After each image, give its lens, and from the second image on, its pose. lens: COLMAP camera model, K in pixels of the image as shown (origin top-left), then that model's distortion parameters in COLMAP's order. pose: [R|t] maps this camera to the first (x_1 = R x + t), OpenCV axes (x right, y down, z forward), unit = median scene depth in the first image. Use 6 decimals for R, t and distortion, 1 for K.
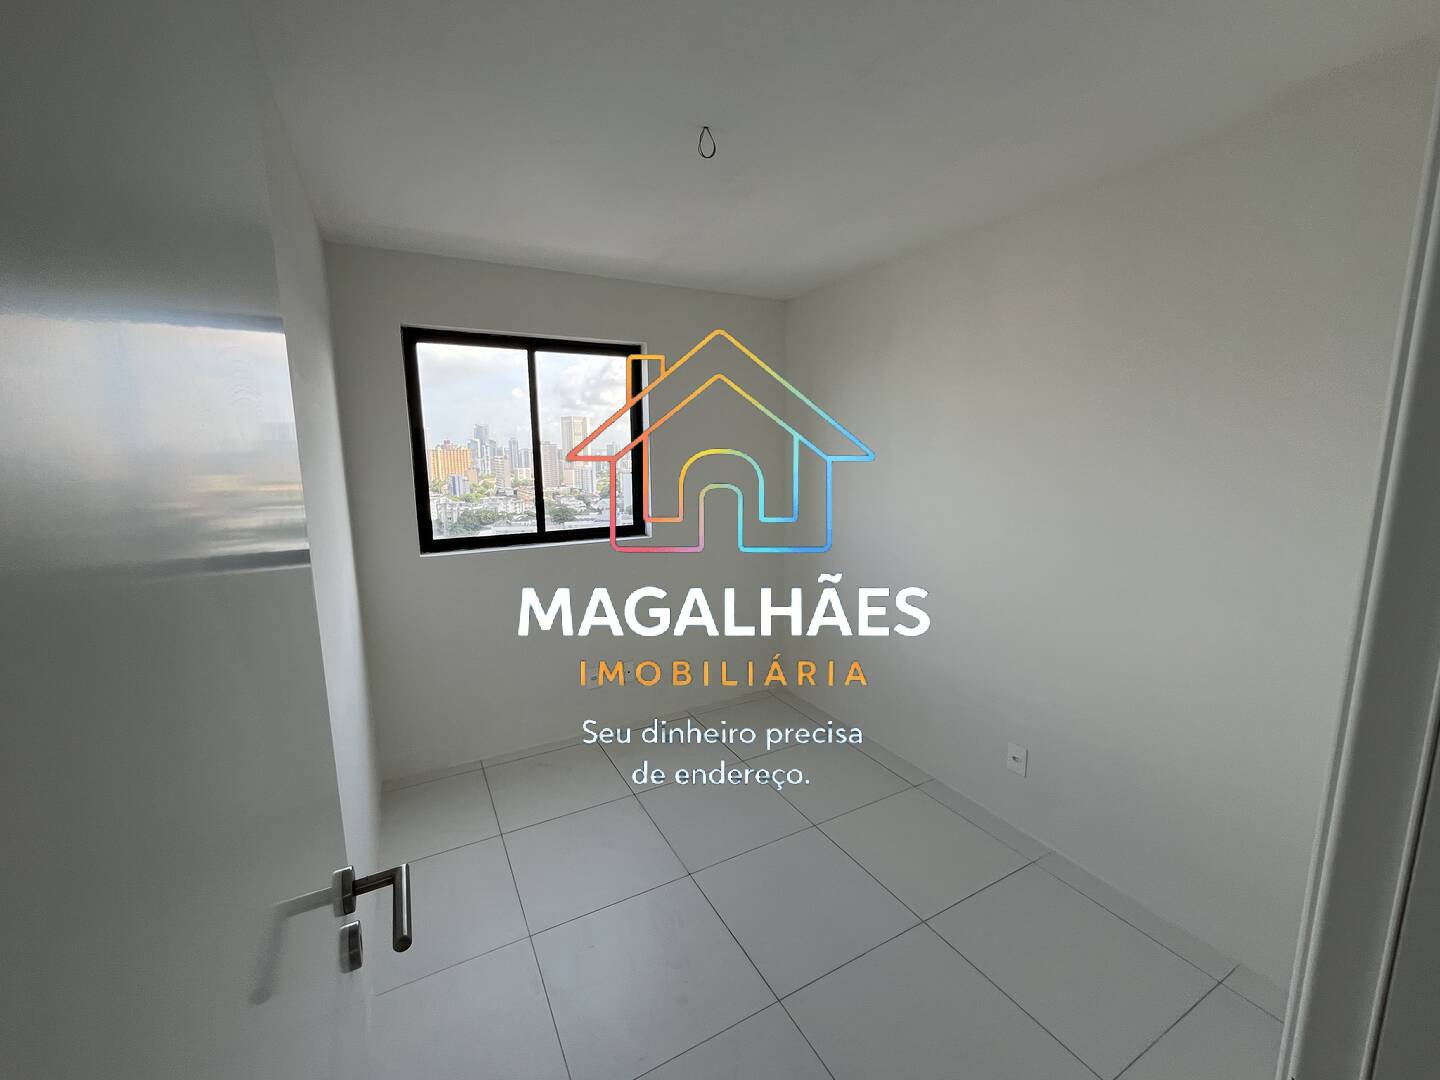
lens RADIAL K [[584.8, 0, 711.6], [0, 584.8, 543.5], [0, 0, 1]] dist [0.000345, -0.000131]
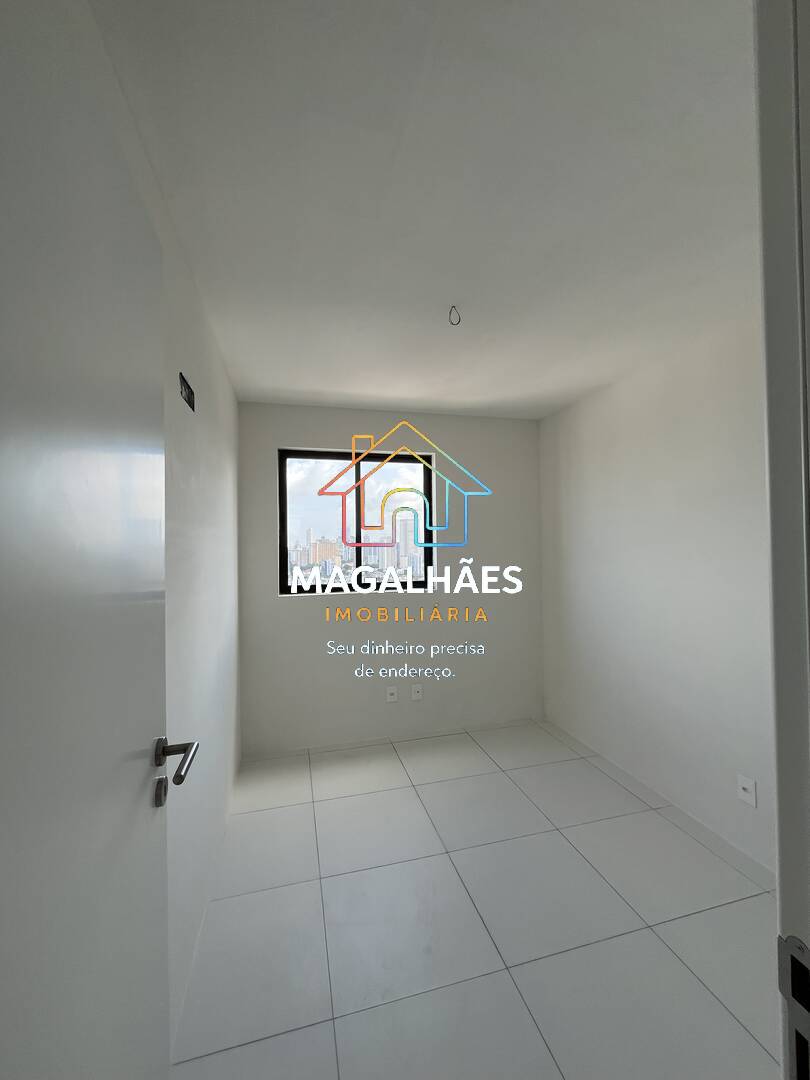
lens RADIAL K [[438.6, 0, 402.5], [0, 438.6, 540.0], [0, 0, 1]] dist [0.000345, -0.000131]
pose [[0.971663, -0.004024, -0.236337, 0.085832], [-0.033474, 0.987435, -0.154439, 0.050084], [0.233989, 0.157974, 0.959319, -0.025824]]
